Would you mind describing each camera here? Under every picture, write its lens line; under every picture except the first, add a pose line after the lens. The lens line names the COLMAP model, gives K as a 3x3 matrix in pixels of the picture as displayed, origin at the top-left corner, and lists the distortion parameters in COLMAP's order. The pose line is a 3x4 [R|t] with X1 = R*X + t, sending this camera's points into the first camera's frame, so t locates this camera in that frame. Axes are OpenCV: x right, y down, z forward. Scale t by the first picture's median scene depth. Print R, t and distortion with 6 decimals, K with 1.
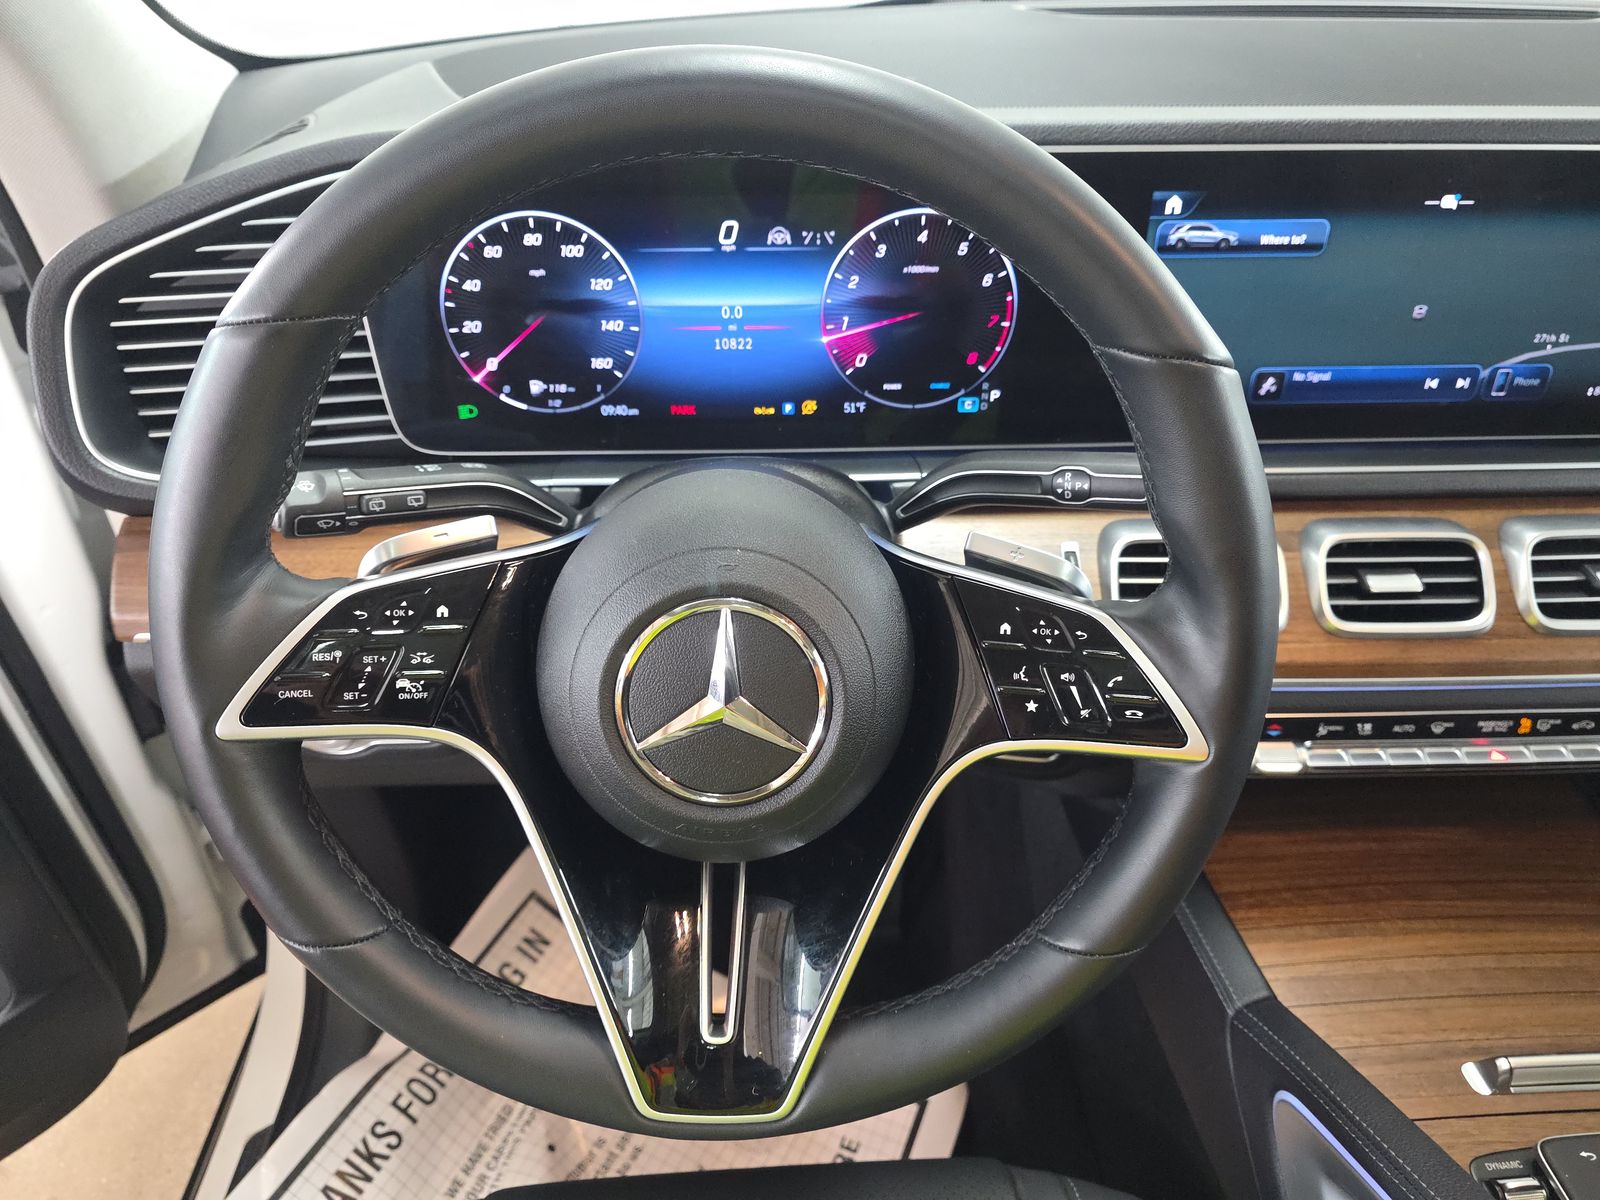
lens RADIAL K [[1137.4, 0, 803.1], [0, 1137.4, 601.5], [0, 0, 1]] dist [0.062158, -0.029238]
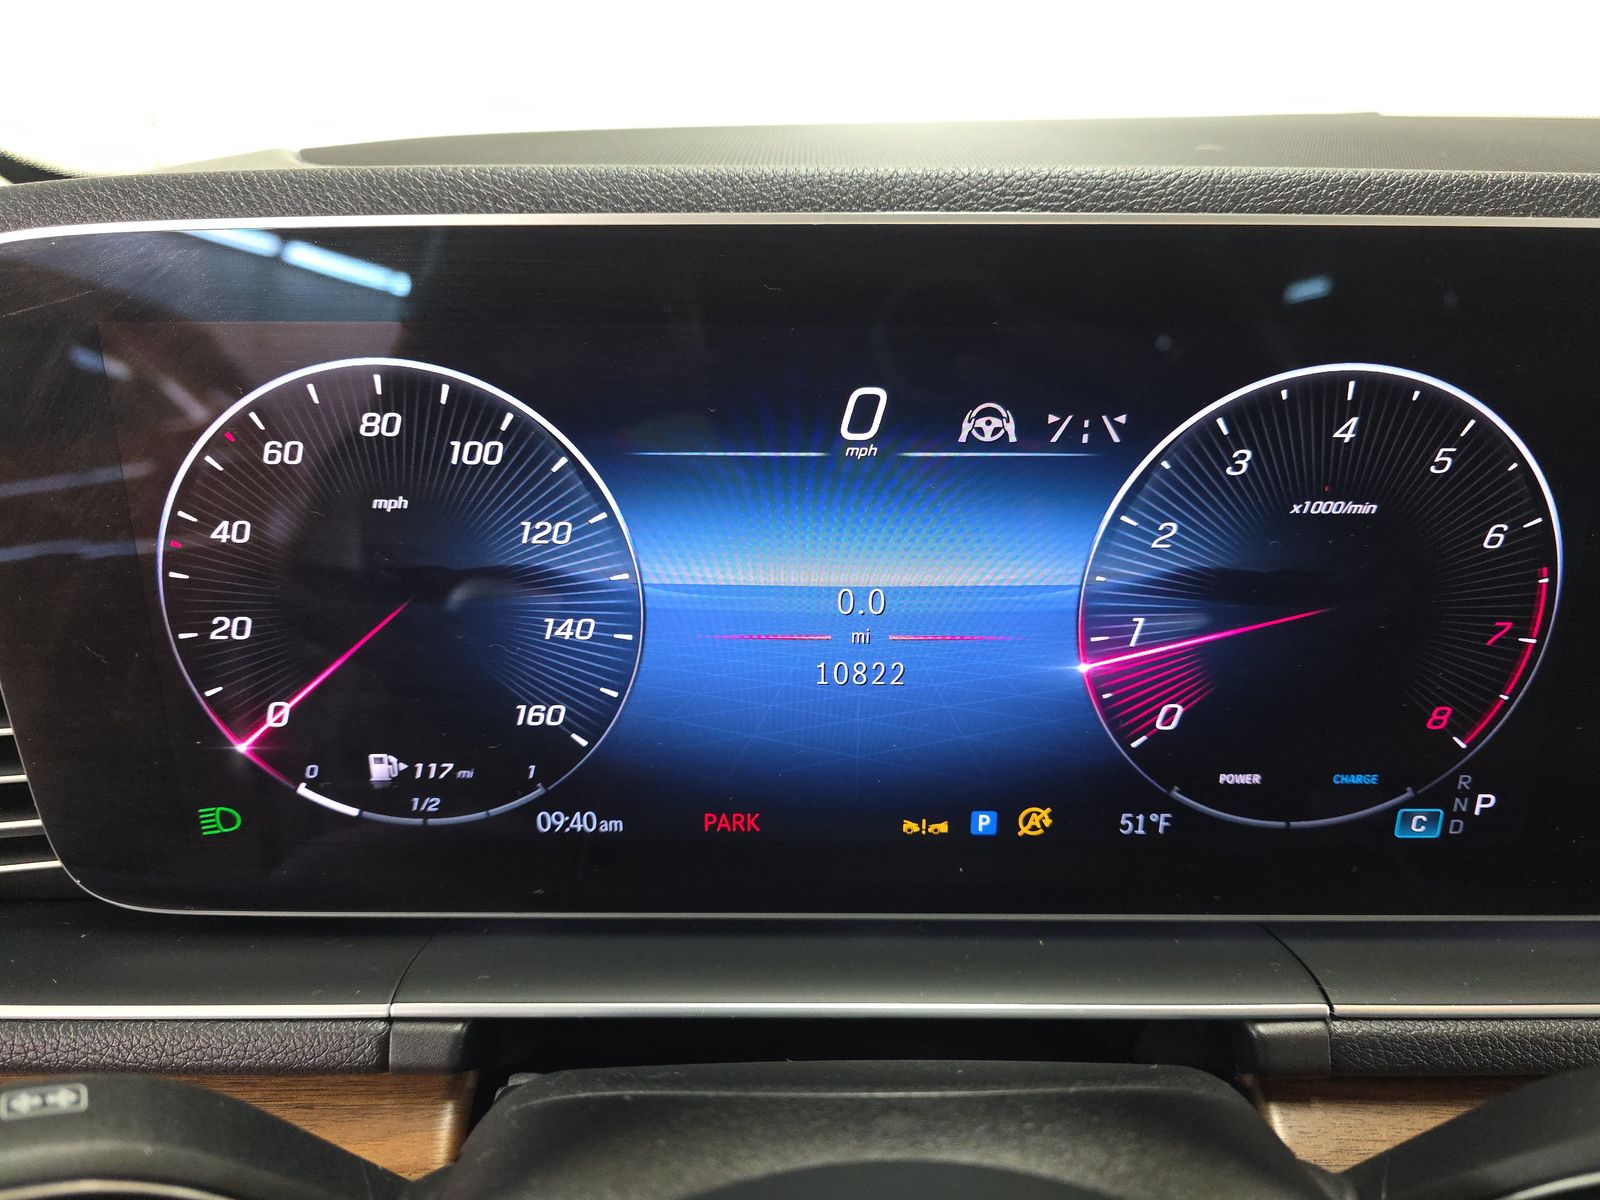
lens RADIAL K [[1137.4, 0, 814.3], [0, 1137.4, 596.6], [0, 0, 1]] dist [0.062158, -0.029238]
pose [[0.999746, 0.015667, -0.016224, -0.072181], [-0.018907, 0.974375, -0.224135, -0.161714], [0.012296, 0.224385, 0.974423, 0.596280]]
